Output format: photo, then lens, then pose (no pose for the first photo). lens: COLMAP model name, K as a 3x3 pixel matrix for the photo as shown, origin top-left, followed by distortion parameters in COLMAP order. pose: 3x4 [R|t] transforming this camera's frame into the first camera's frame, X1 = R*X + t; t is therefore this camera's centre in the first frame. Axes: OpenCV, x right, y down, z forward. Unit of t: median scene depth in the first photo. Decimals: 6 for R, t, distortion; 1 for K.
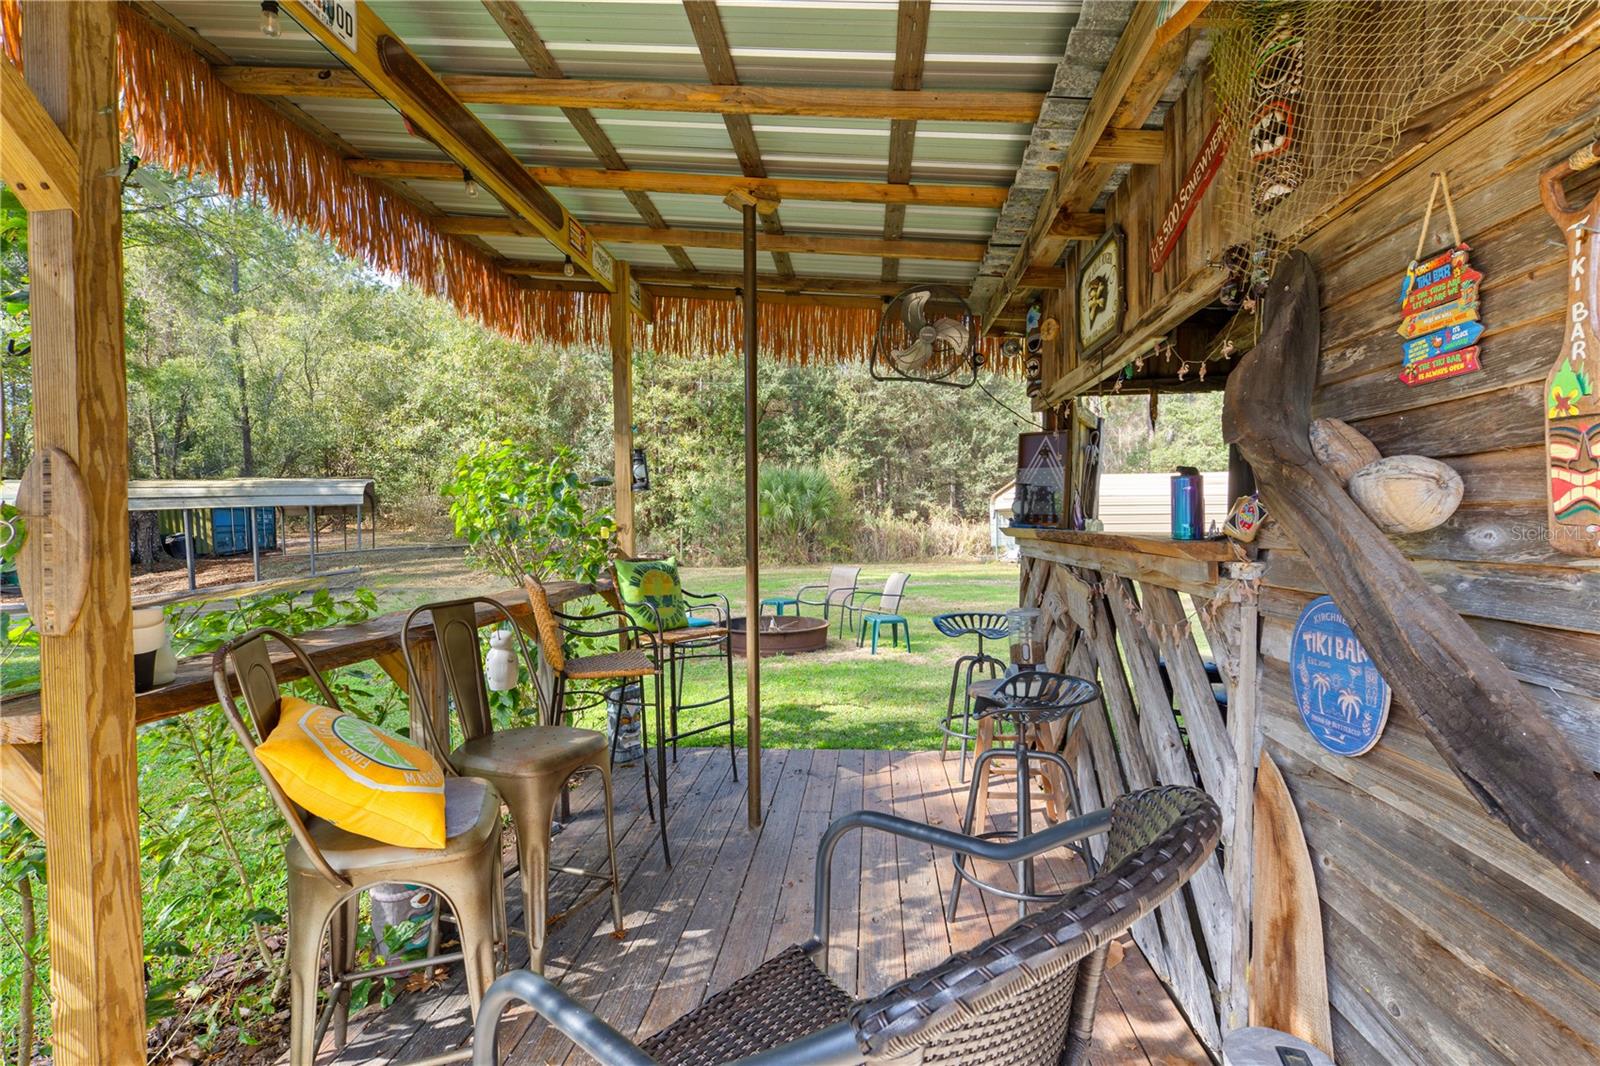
lens RADIAL K [[774.1, 0, 794.6], [0, 774.1, 515.9], [0, 0, 1]] dist [-0.013766, 0.007058]
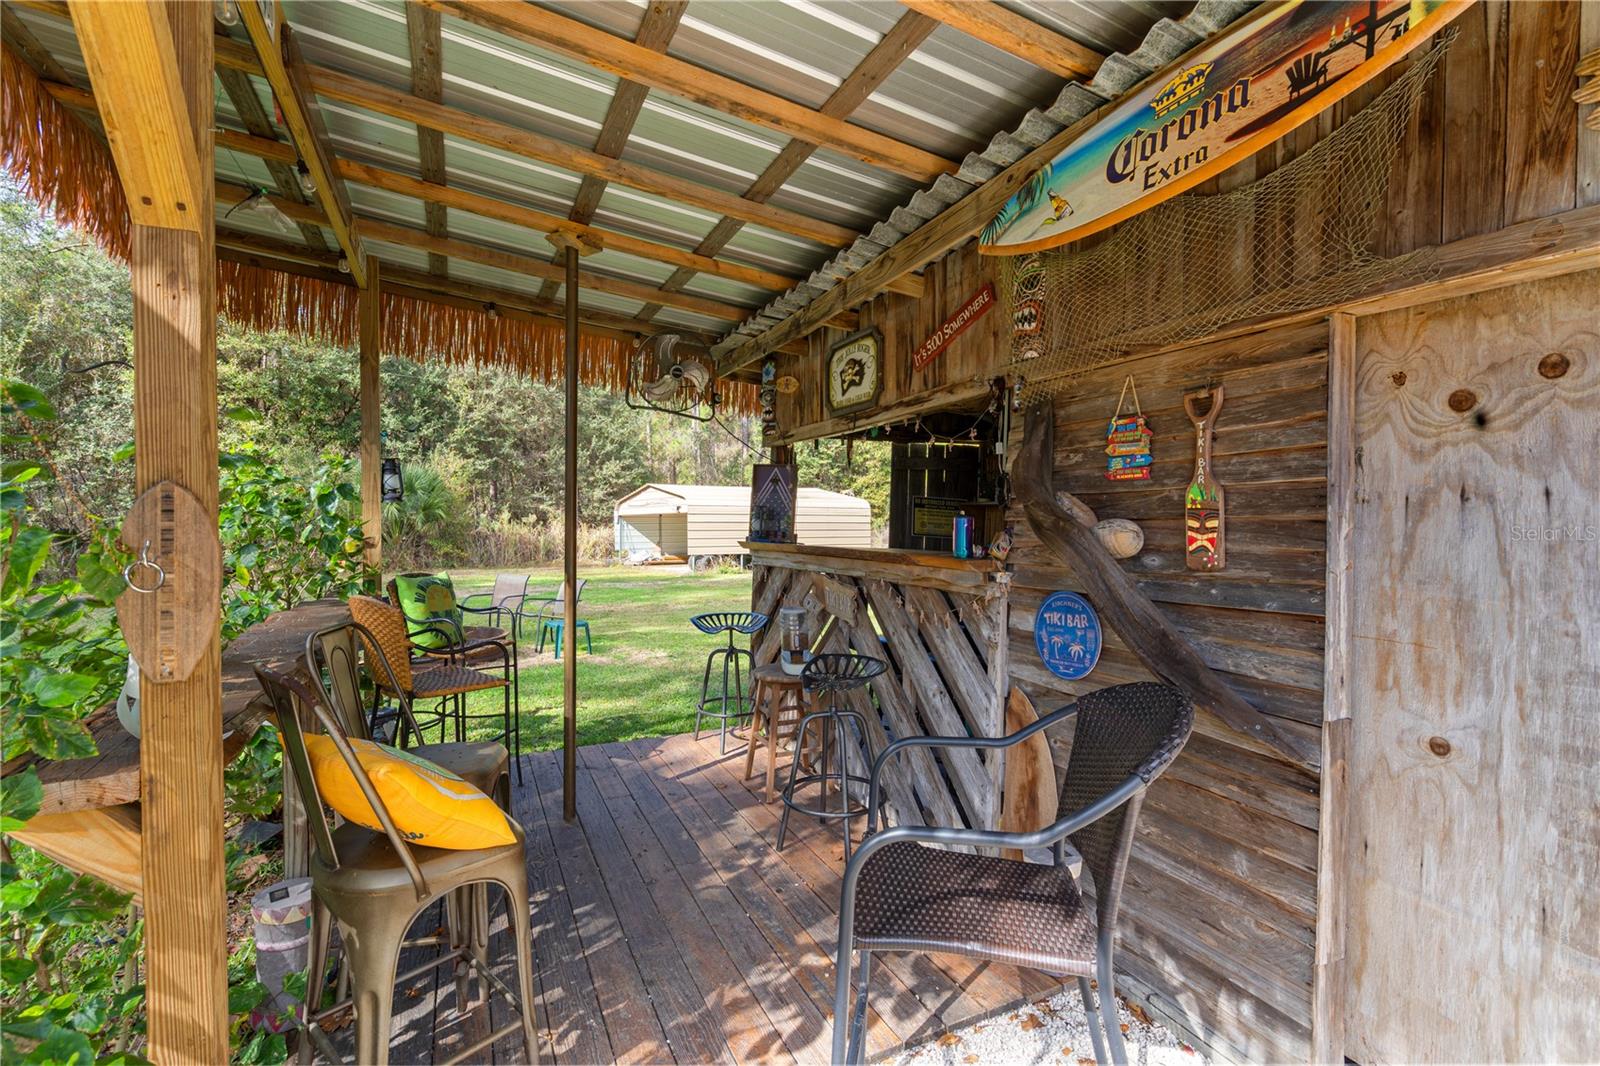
lens RADIAL K [[774.1, 0, 794.6], [0, 774.1, 515.9], [0, 0, 1]] dist [-0.013766, 0.007058]
pose [[0.849632, 0.015946, 0.527135, -0.336408], [-0.015892, 0.999863, -0.004630, -0.022850], [-0.527136, -0.004443, 0.849769, -0.082808]]
